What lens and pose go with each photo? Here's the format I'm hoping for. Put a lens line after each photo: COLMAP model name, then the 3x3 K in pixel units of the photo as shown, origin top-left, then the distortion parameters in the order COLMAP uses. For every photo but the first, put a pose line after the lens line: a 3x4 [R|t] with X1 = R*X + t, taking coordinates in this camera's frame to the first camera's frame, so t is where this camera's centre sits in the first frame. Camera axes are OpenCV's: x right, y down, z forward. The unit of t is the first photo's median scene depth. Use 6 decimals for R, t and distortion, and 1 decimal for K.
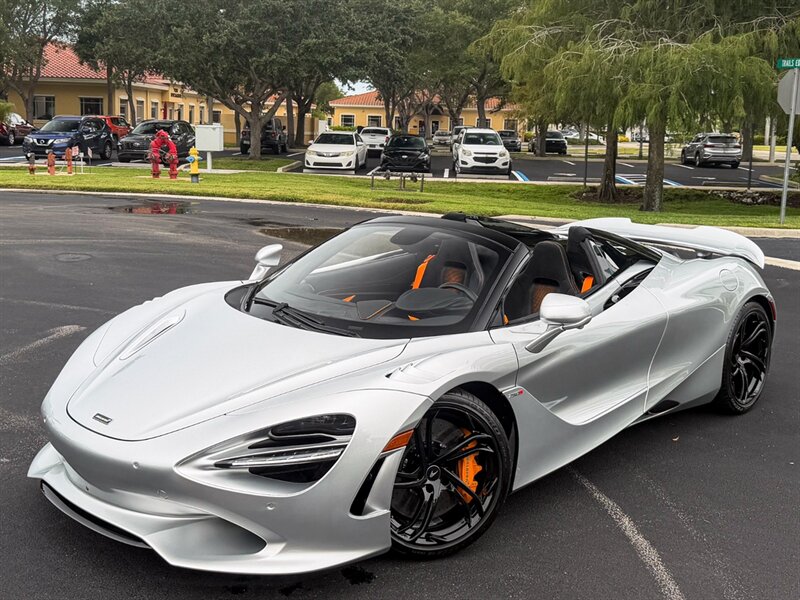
lens RADIAL K [[999.0, 0, 423.4], [0, 999.0, 237.2], [0, 0, 1]] dist [0.139978, 0.000000]
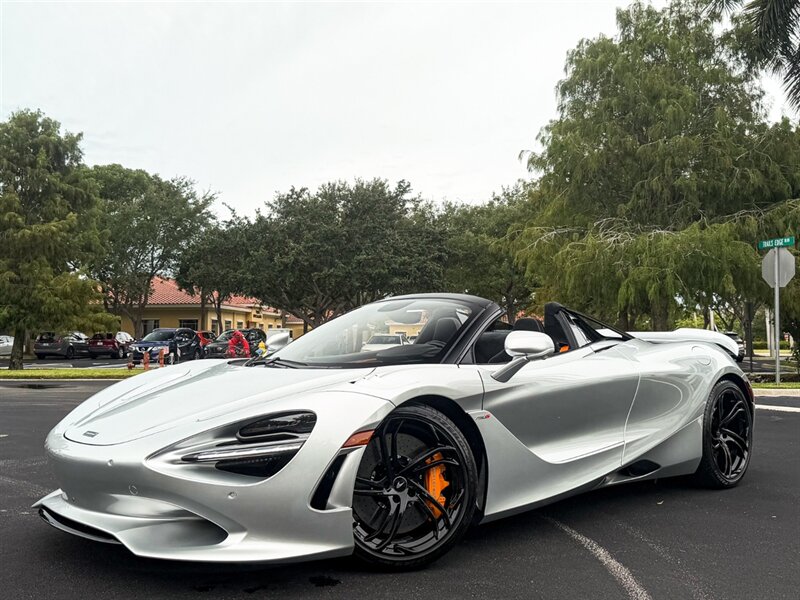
lens RADIAL K [[846.5, 0, 405.7], [0, 846.5, 291.8], [0, 0, 1]] dist [0.106959, 0.000000]
pose [[0.996236, -0.036012, -0.078846, 0.086170], [0.020197, 0.981015, -0.192877, 0.195690], [0.084295, 0.190558, 0.978050, 0.098718]]
